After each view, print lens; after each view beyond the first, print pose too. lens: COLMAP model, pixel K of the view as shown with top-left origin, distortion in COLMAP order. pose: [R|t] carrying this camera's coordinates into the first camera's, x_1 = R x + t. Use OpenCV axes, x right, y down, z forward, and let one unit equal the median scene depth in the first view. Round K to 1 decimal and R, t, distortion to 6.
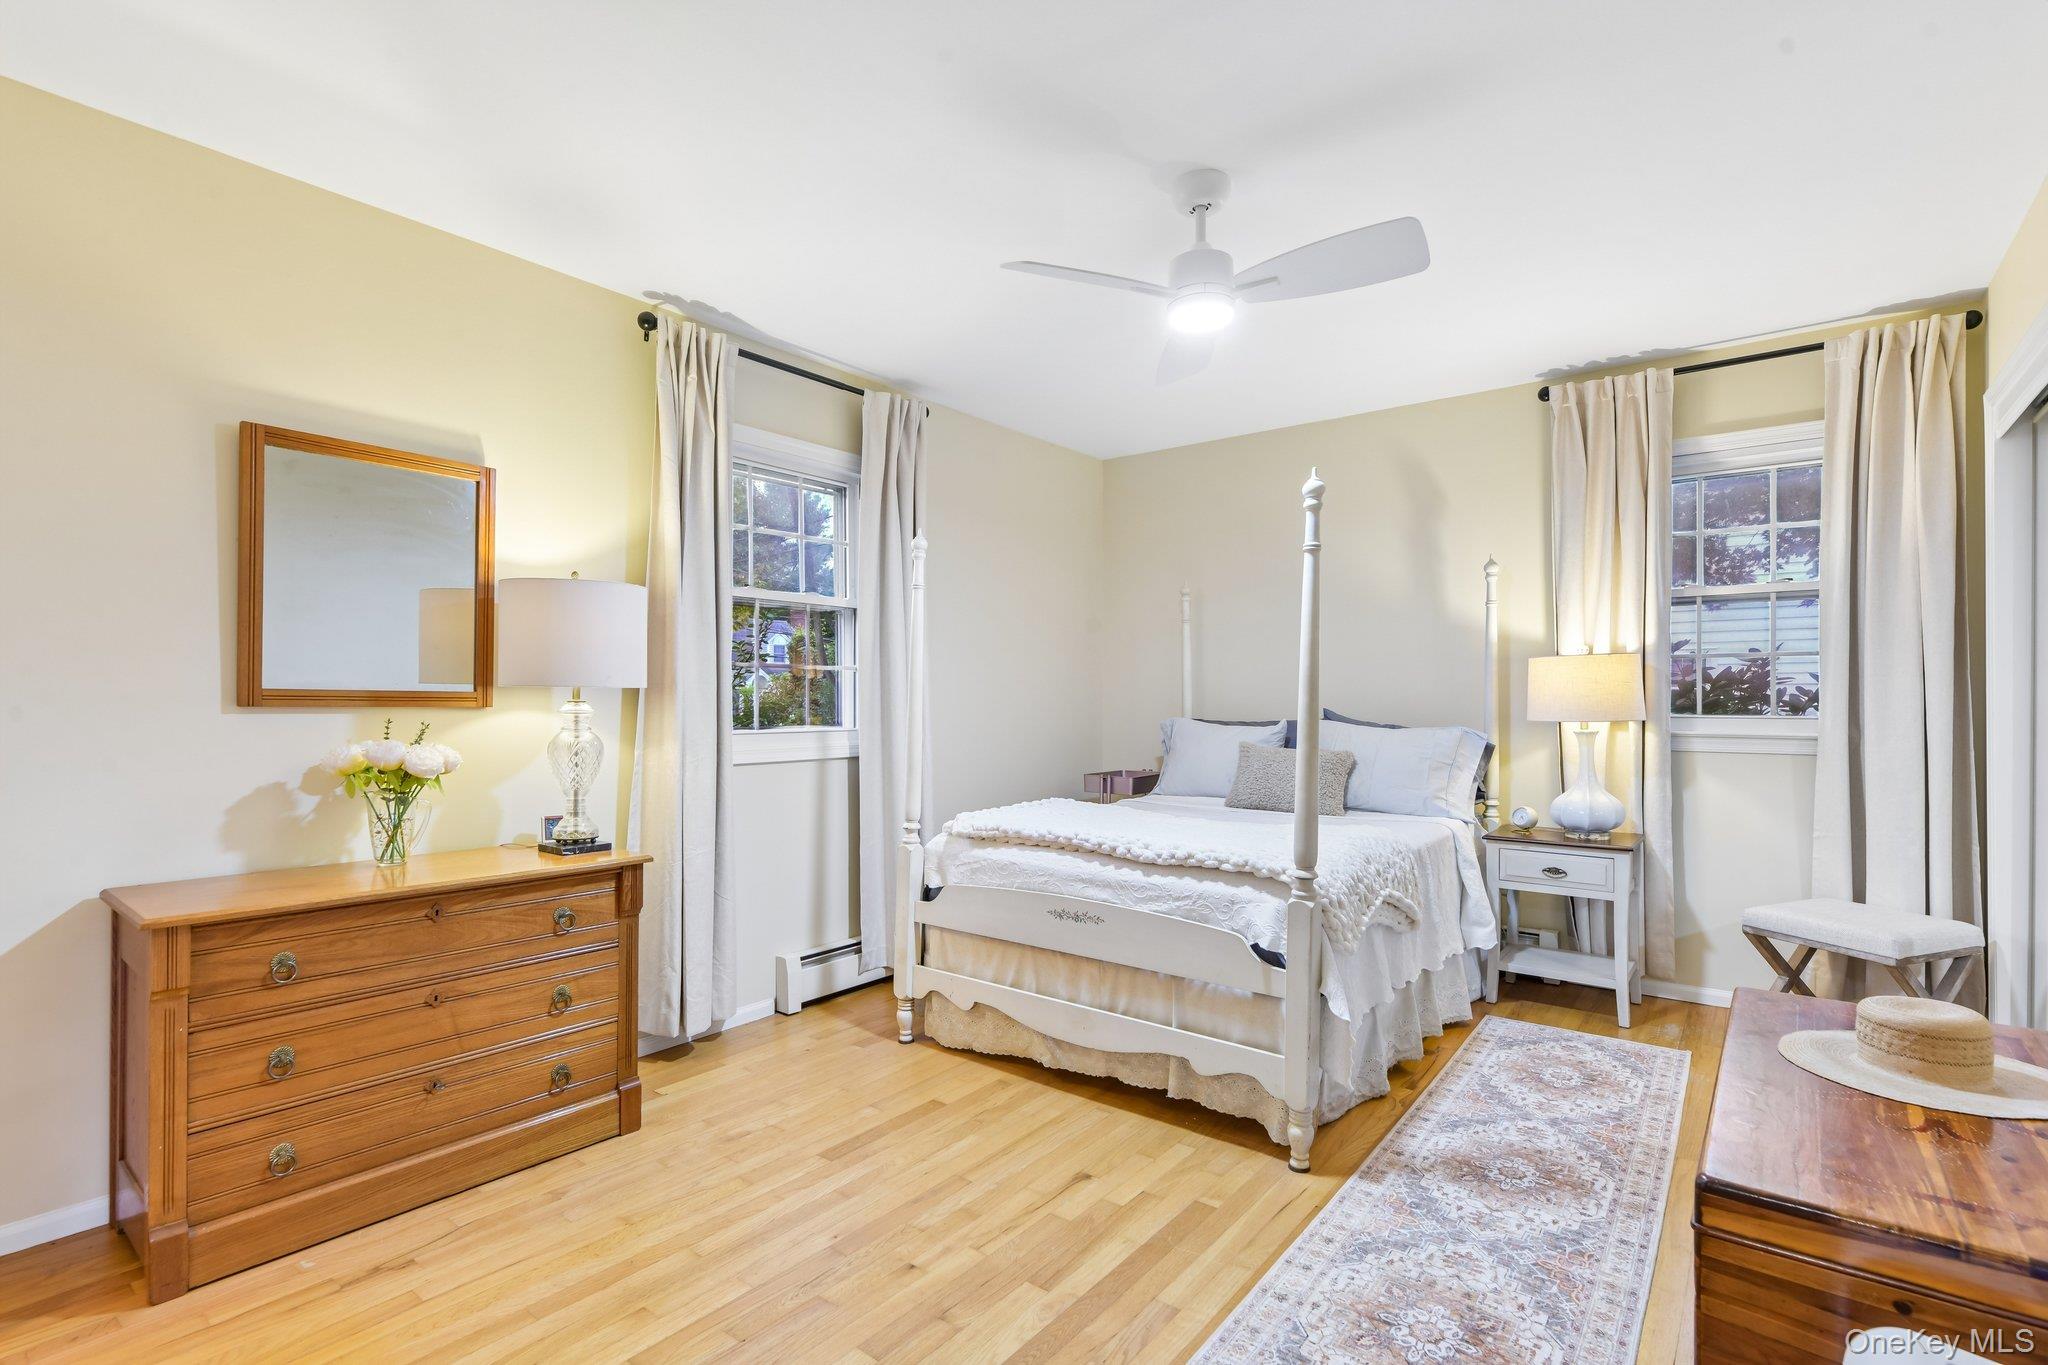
lens RADIAL K [[960.0, 0, 1019.6], [0, 960.0, 699.4], [0, 0, 1]] dist [0.002357, -0.000275]
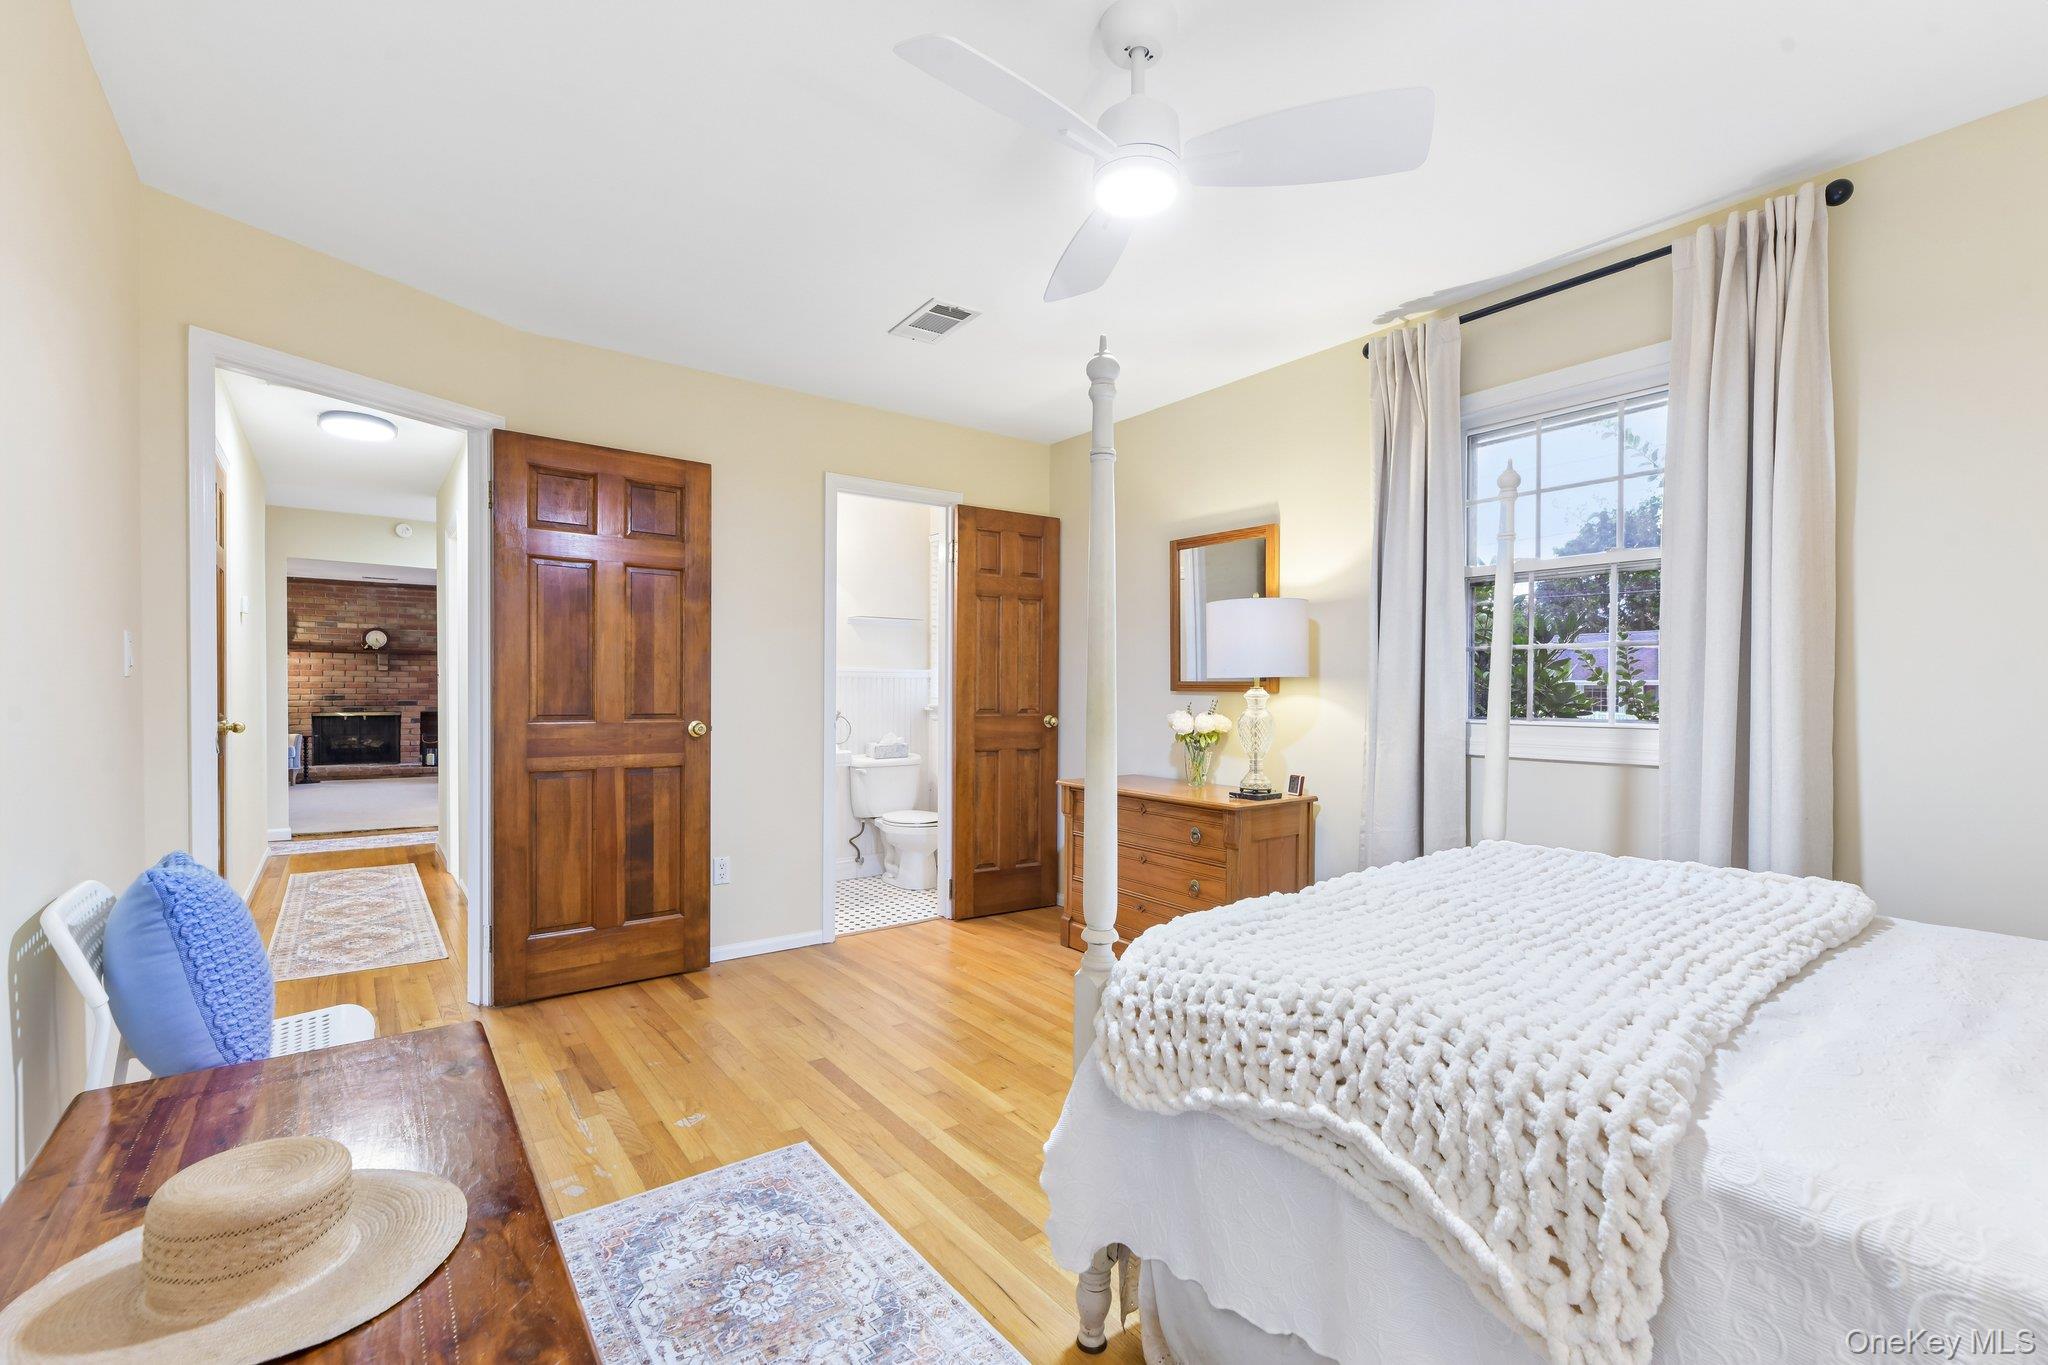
lens RADIAL K [[906.5, 0, 1032.4], [0, 906.5, 702.7], [0, 0, 1]] dist [0.000467, -0.000170]
pose [[-0.253627, 0.013121, -0.967213, 1.196920], [-0.001509, 0.999901, 0.013960, 0.007211], [0.967301, 0.005000, -0.253583, 1.425750]]
